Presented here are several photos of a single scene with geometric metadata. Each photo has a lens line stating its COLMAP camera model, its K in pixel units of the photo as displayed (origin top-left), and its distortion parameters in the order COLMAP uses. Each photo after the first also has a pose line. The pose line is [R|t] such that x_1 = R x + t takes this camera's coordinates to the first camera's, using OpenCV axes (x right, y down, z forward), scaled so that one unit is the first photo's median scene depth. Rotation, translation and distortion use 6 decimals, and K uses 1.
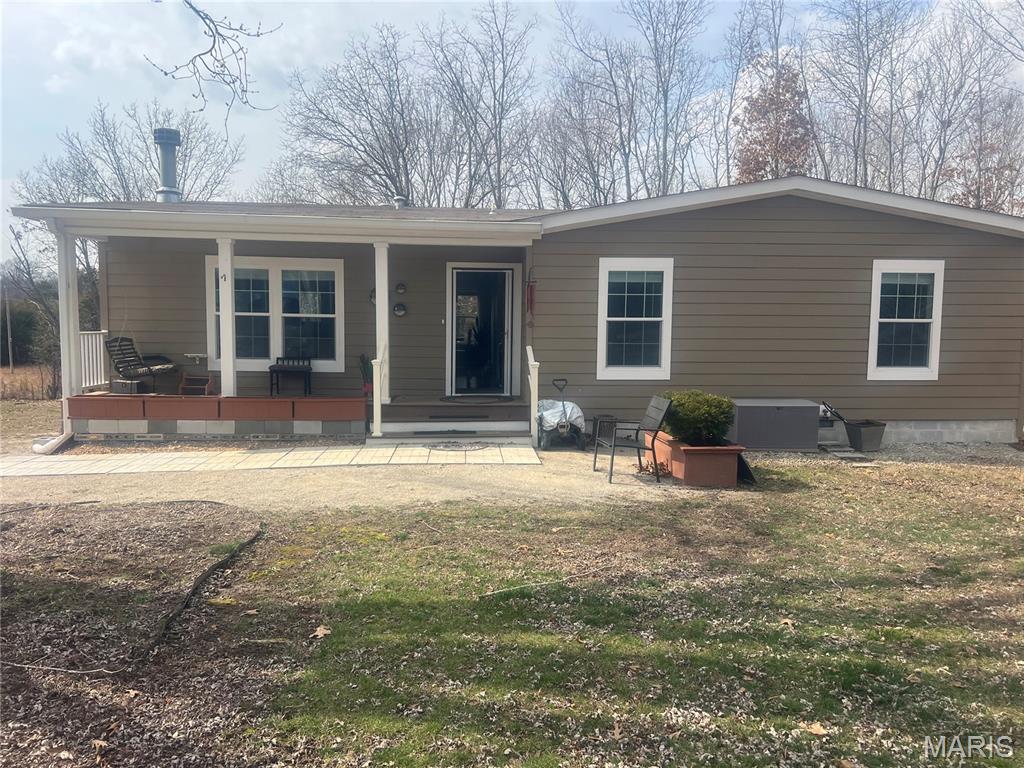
lens RADIAL K [[793.6, 0, 515.4], [0, 793.6, 401.3], [0, 0, 1]] dist [0.117608, -0.002136]
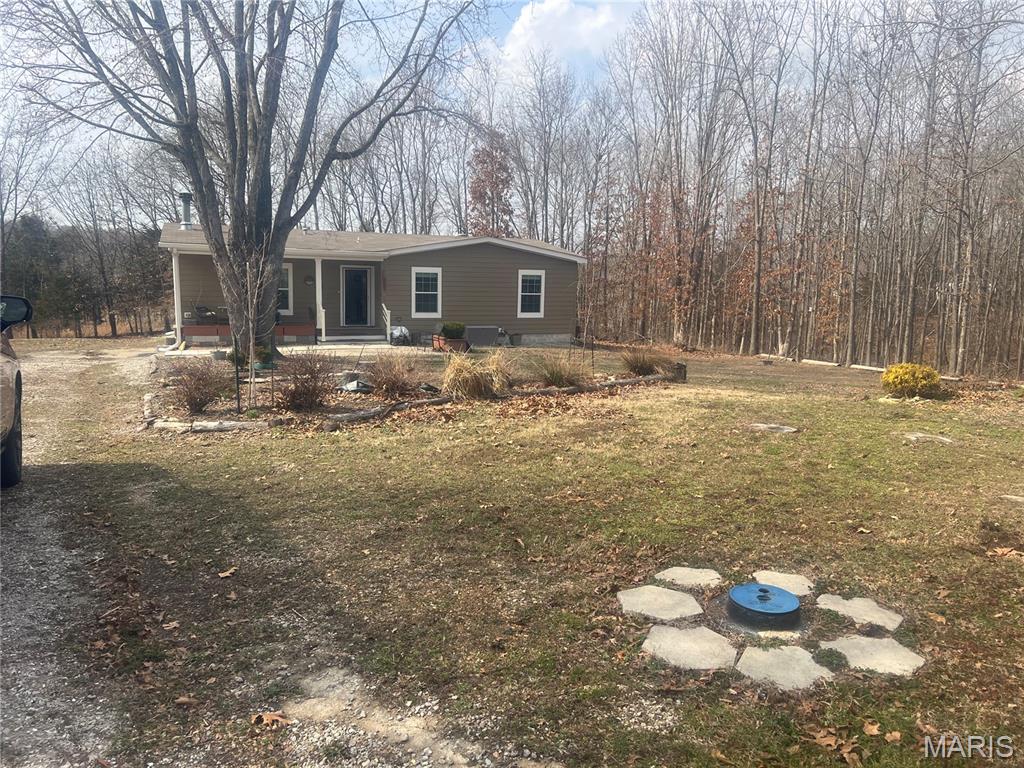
lens RADIAL K [[793.6, 0, 515.4], [0, 793.6, 401.3], [0, 0, 1]] dist [0.117608, -0.002136]
pose [[0.953167, -0.038231, 0.300019, -0.333441], [0.019048, 0.997598, 0.066605, 0.070293], [-0.301844, -0.057771, 0.951605, -1.406883]]
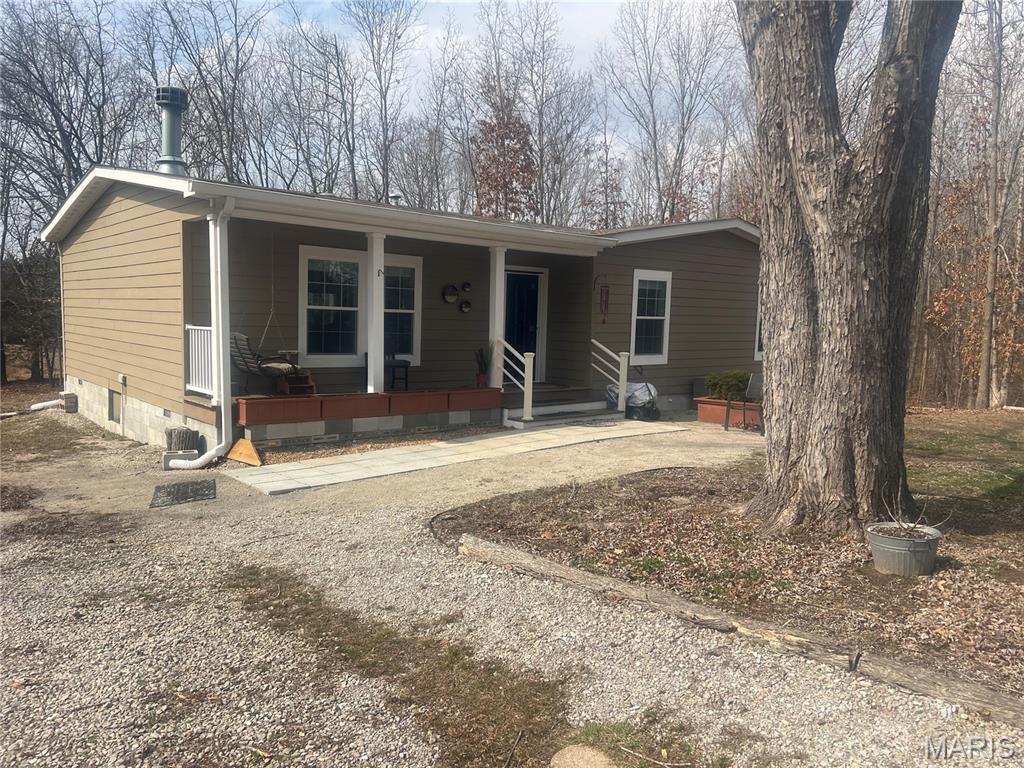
lens RADIAL K [[793.6, 0, 515.4], [0, 793.6, 401.3], [0, 0, 1]] dist [0.117608, -0.002136]
pose [[0.783939, -0.055978, 0.618309, -0.835689], [0.044202, 0.998432, 0.034350, -0.021875], [-0.619262, 0.000402, 0.785184, 0.119620]]
